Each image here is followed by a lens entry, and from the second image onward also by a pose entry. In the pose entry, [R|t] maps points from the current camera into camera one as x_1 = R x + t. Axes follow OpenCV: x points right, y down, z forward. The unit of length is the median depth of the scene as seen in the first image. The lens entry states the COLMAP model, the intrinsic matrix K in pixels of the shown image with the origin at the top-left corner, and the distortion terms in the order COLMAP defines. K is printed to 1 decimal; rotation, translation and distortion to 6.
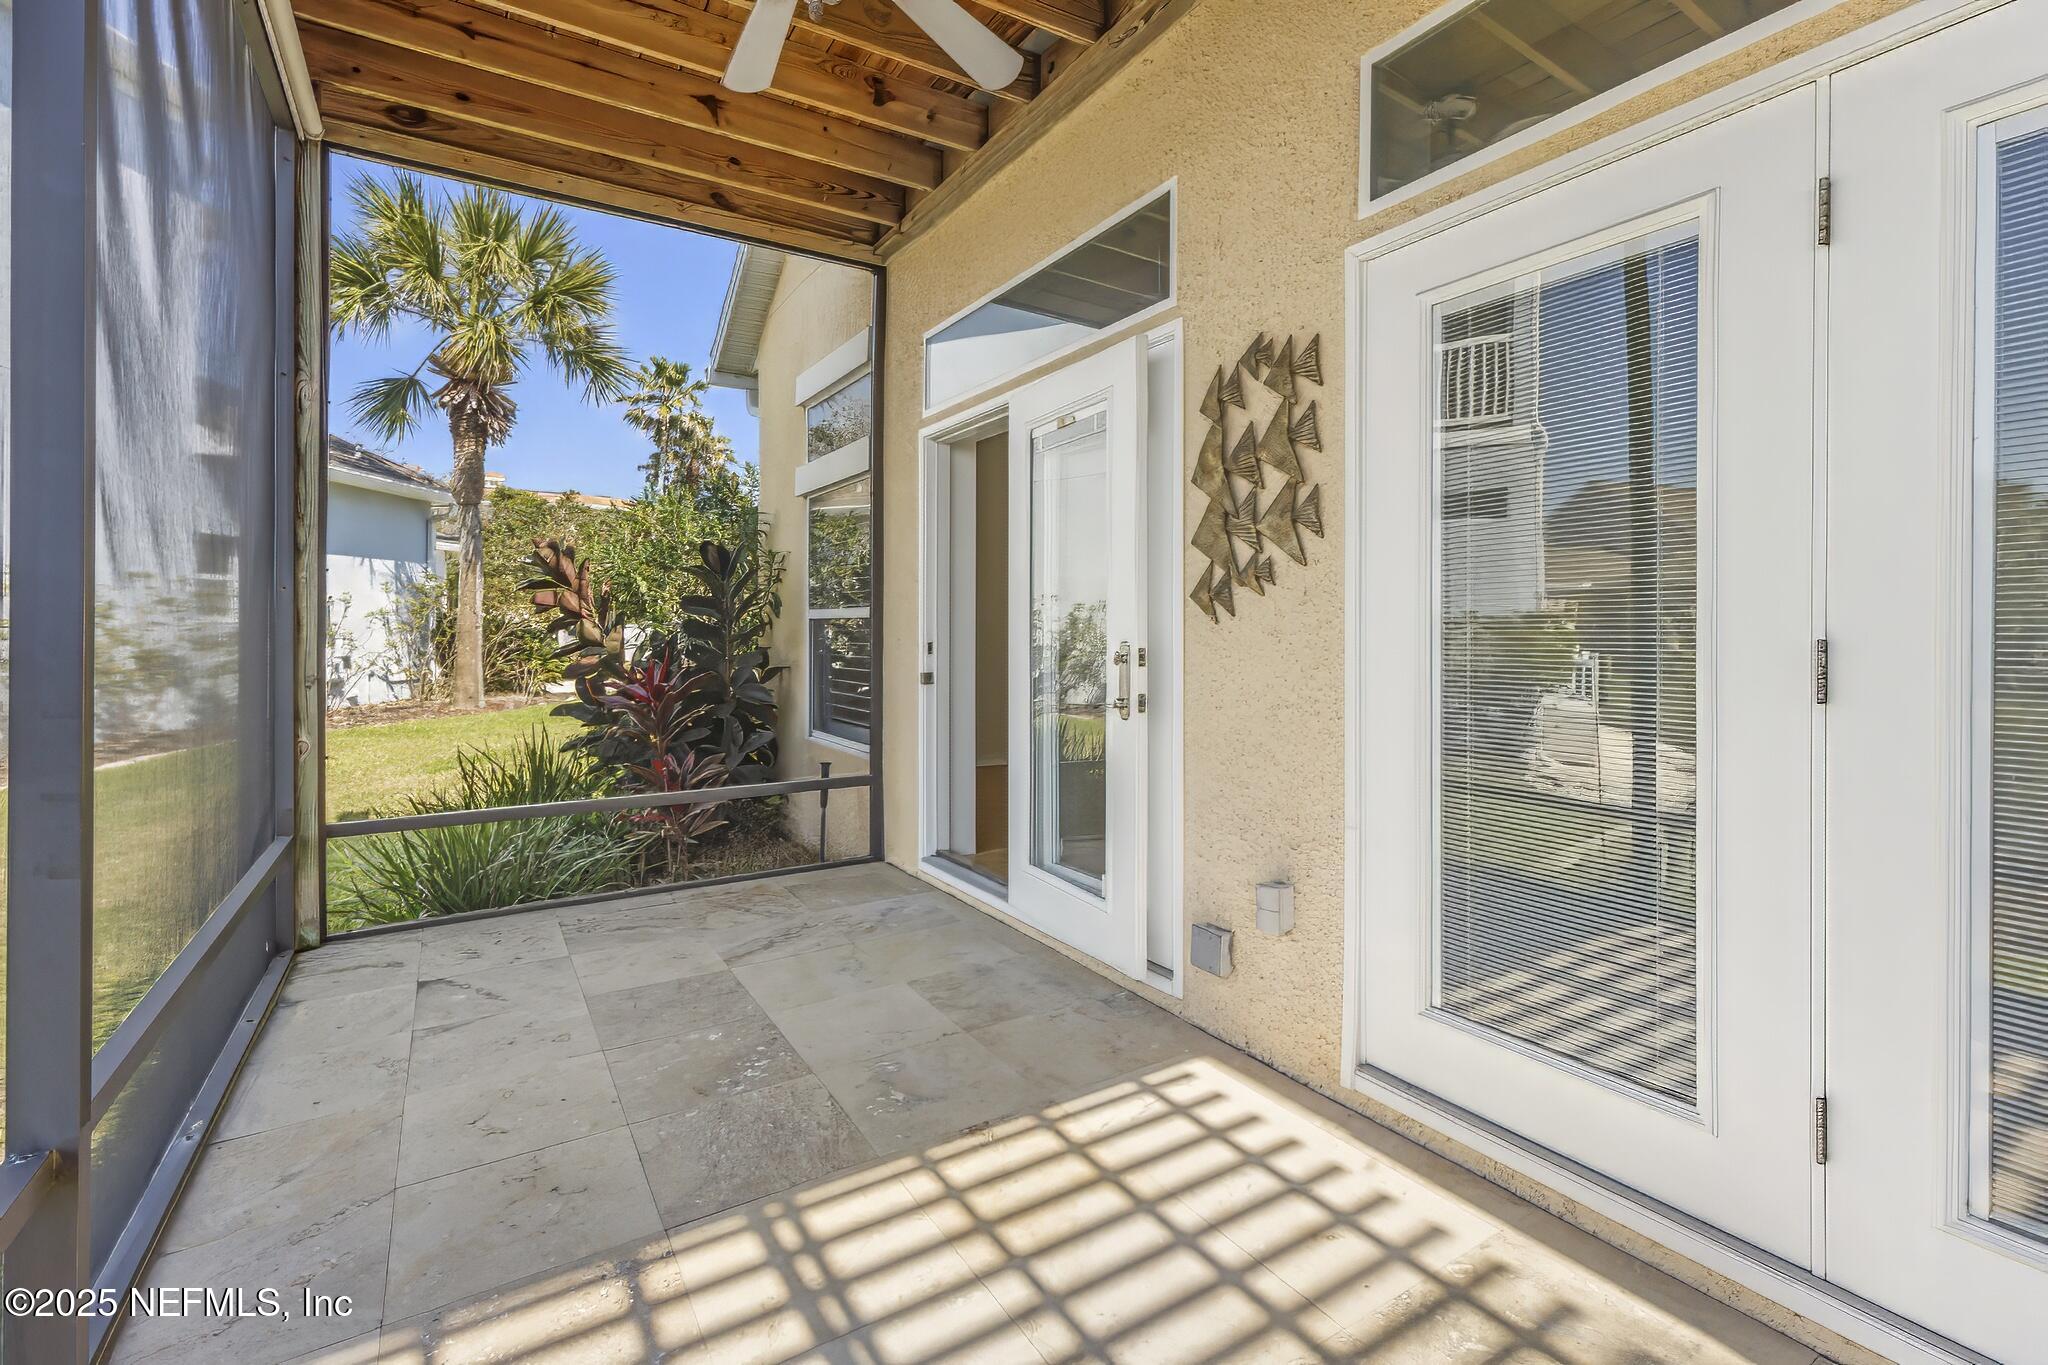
lens RADIAL K [[920.9, 0, 1063.0], [0, 920.9, 625.2], [0, 0, 1]] dist [0.005856, -0.001200]
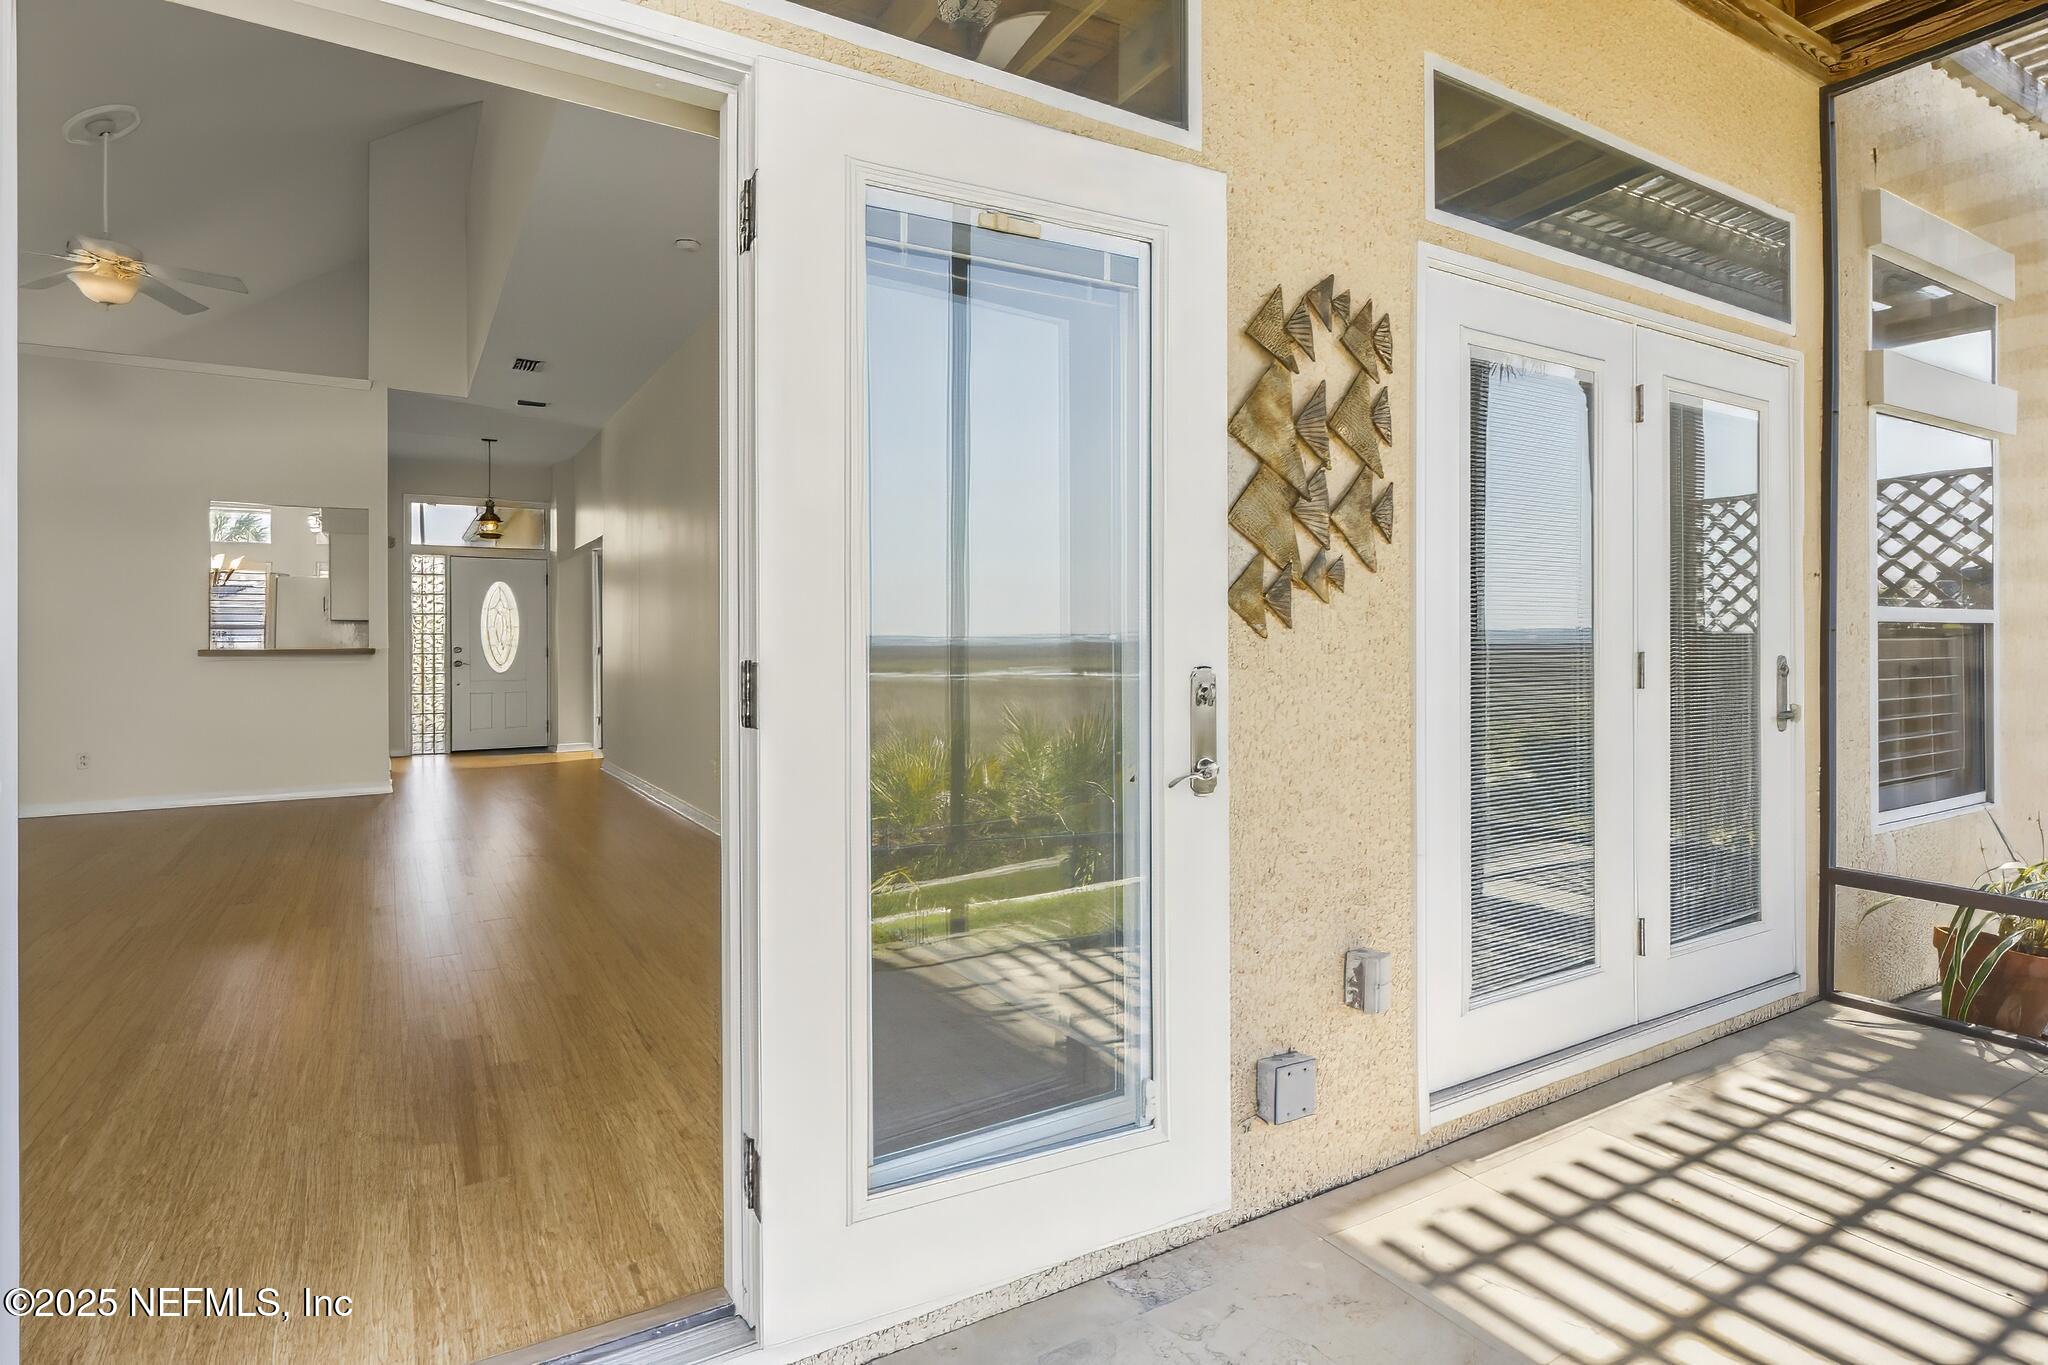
lens RADIAL K [[1057.8, 0, 1036.3], [0, 1057.8, 655.2], [0, 0, 1]] dist [0.001492, 0.000126]
pose [[0.037738, -0.001029, 0.999287, -0.703476], [0.006241, 0.999980, 0.000794, 0.009738], [-0.999268, 0.006206, 0.037744, 1.207566]]
